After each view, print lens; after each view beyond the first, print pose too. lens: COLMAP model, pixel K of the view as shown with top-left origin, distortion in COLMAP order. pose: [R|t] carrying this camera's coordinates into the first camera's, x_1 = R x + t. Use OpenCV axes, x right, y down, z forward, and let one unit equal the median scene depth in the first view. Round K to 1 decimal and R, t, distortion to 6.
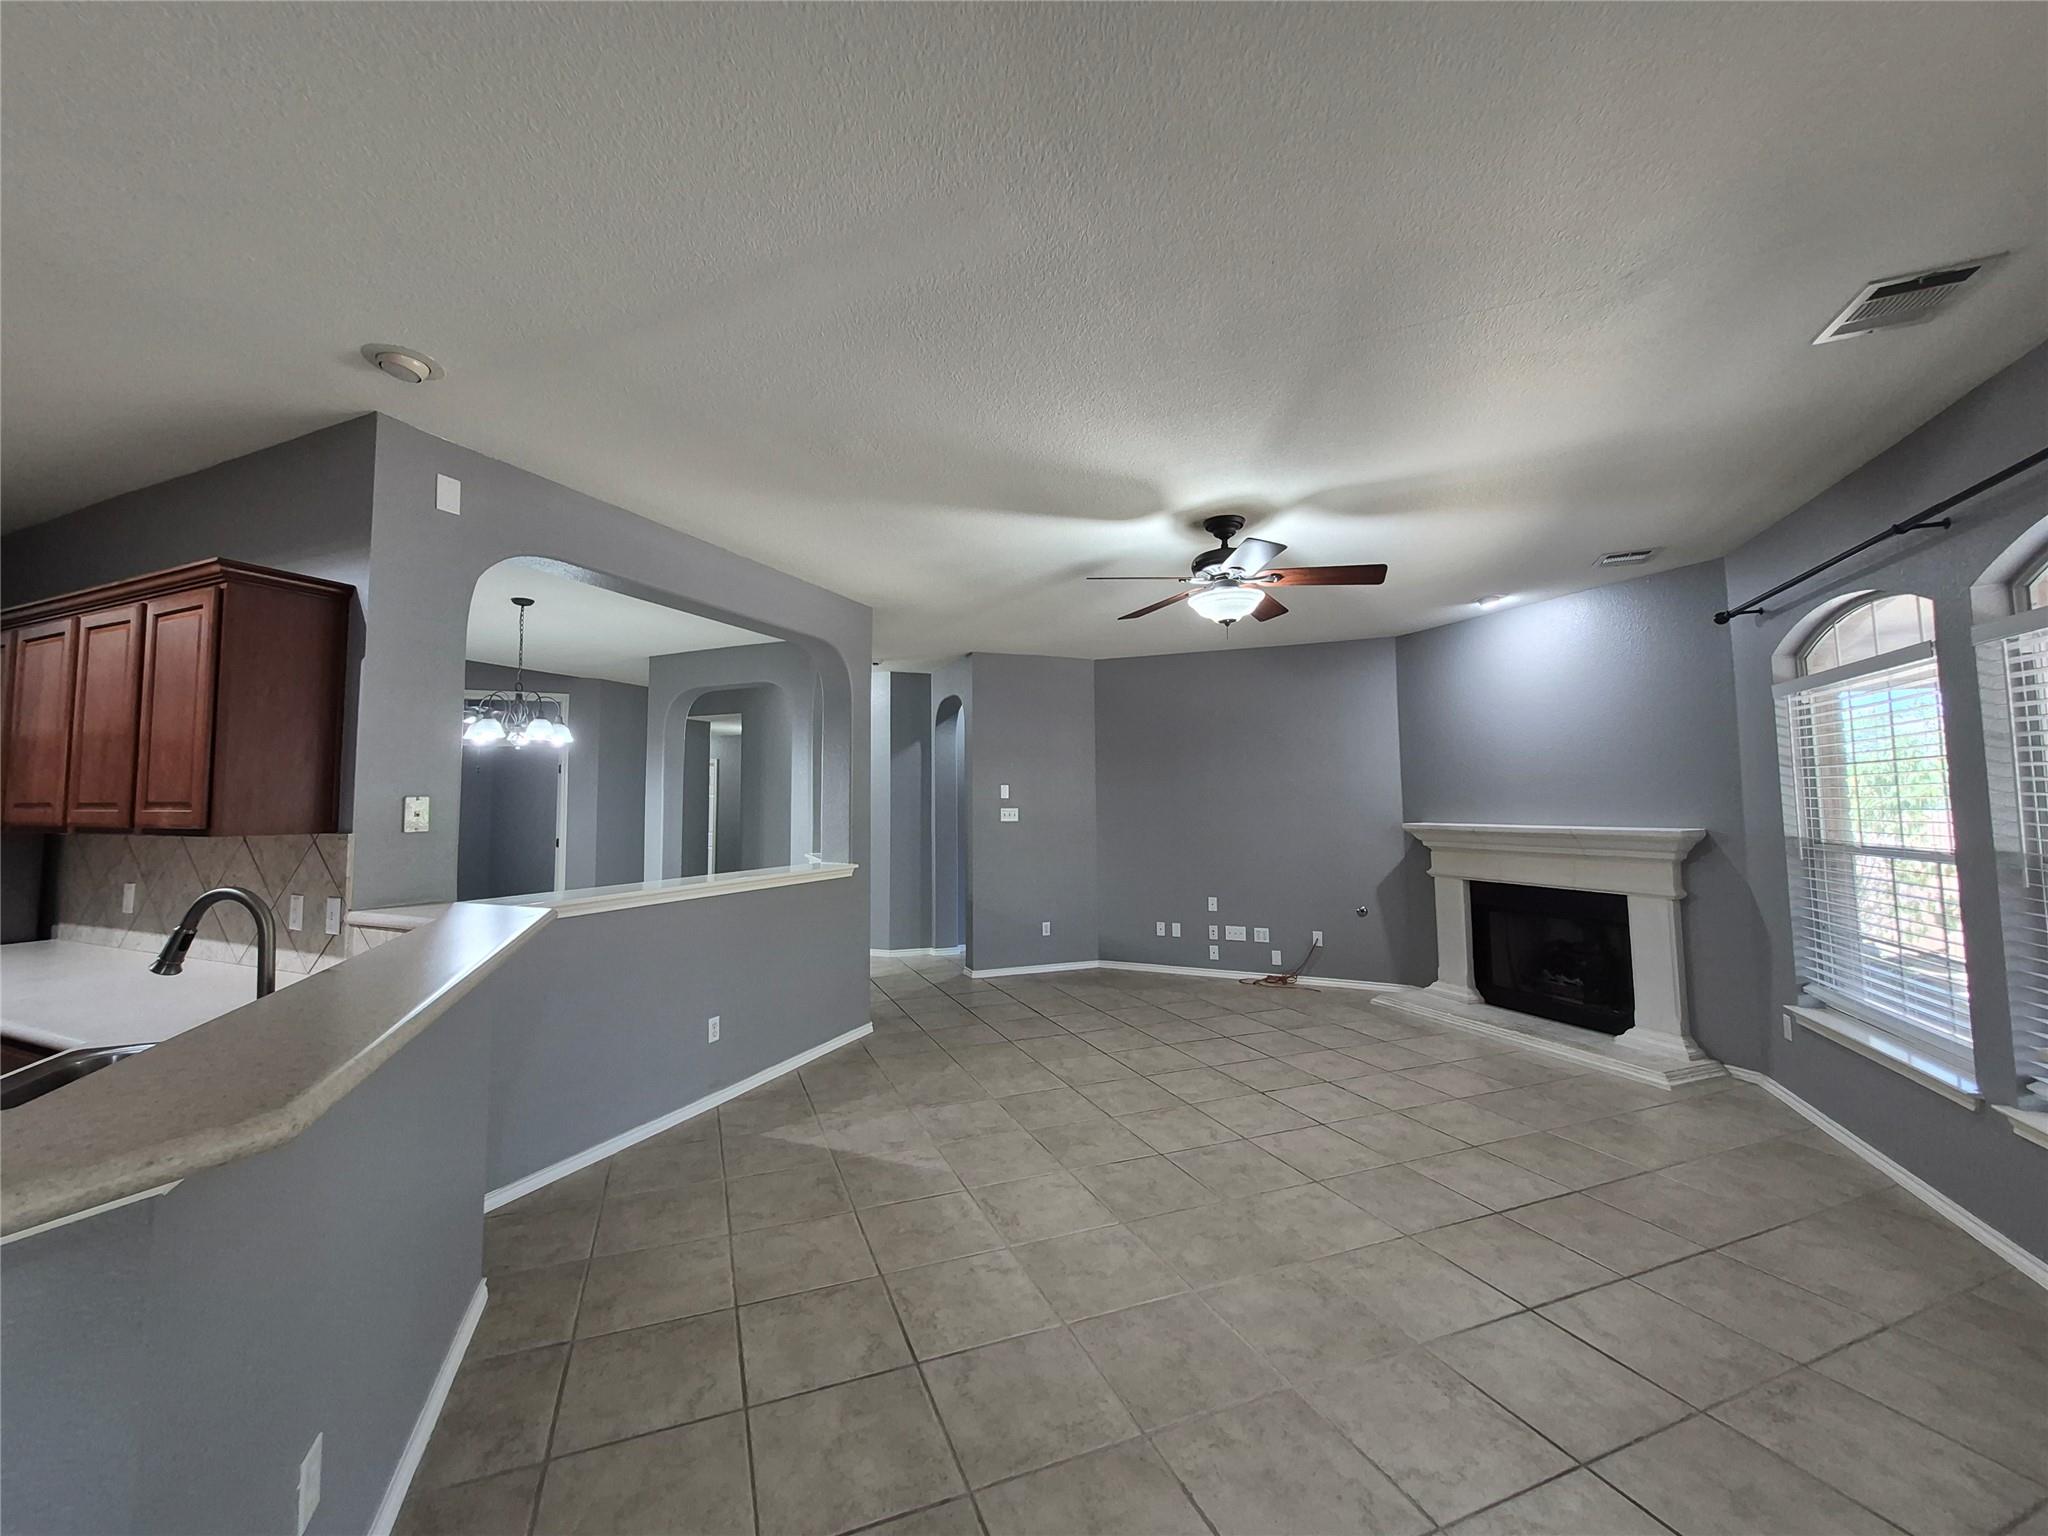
lens RADIAL K [[803.1, 0, 1000.4], [0, 803.1, 748.4], [0, 0, 1]] dist [-0.001137, -0.000447]
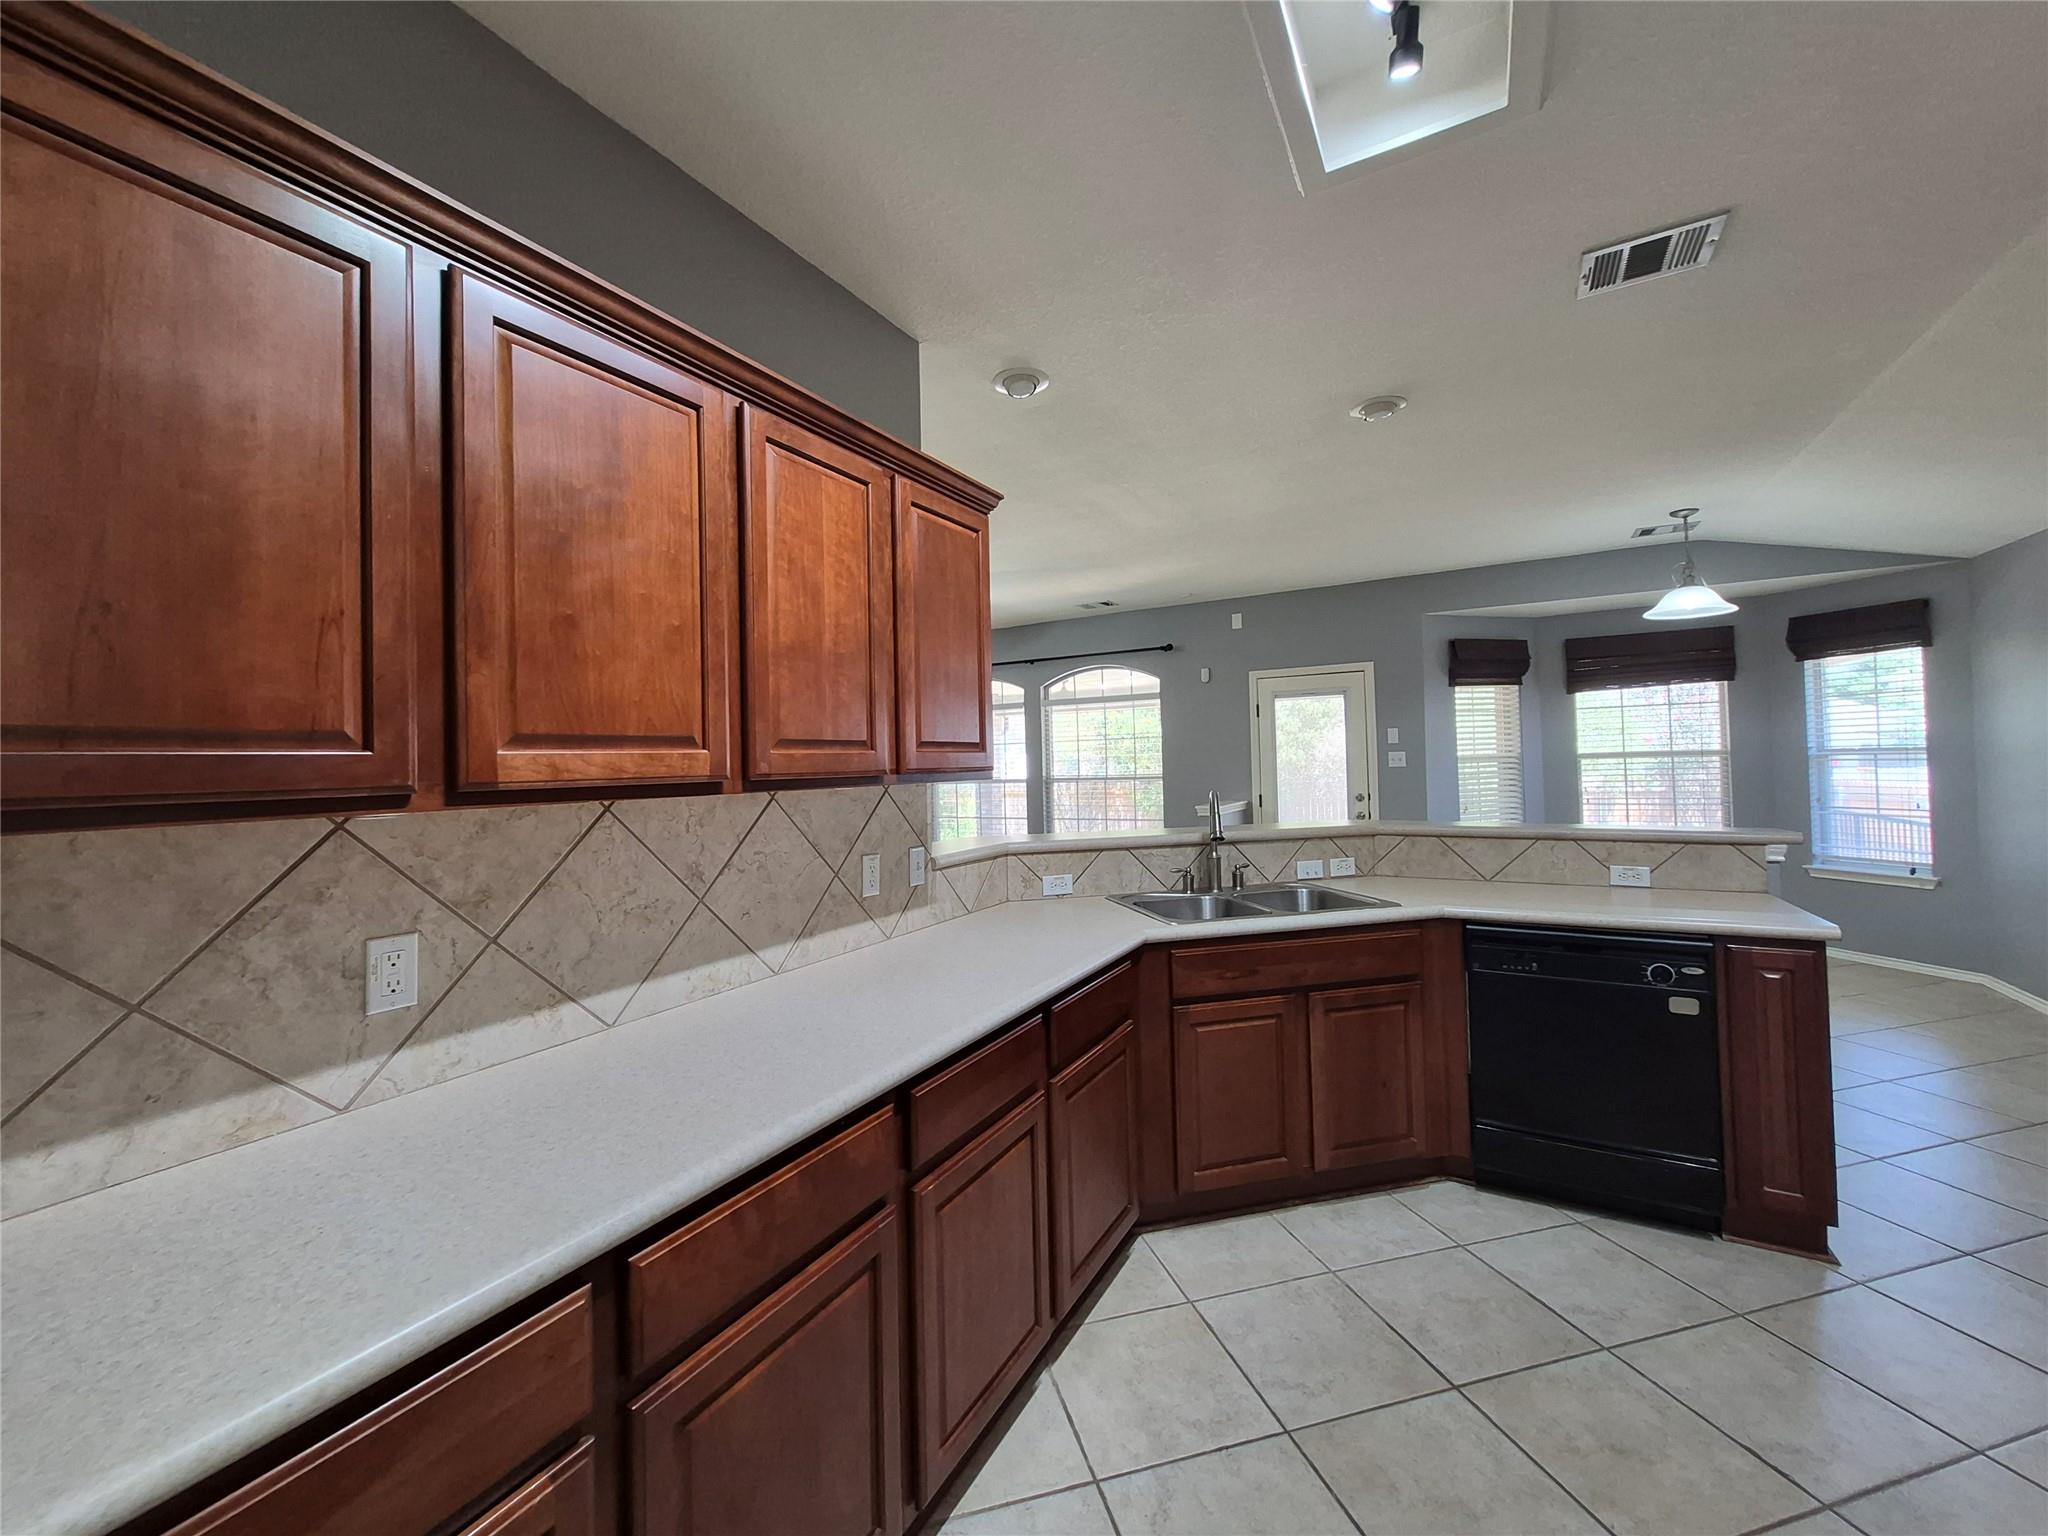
lens RADIAL K [[803.1, 0, 1000.4], [0, 803.1, 748.4], [0, 0, 1]] dist [-0.001137, -0.000447]
pose [[0.120465, 0.021080, 0.992494, -1.728329], [-0.042517, 0.998967, -0.016057, 0.078033], [-0.991807, -0.040263, 0.121237, 0.769695]]
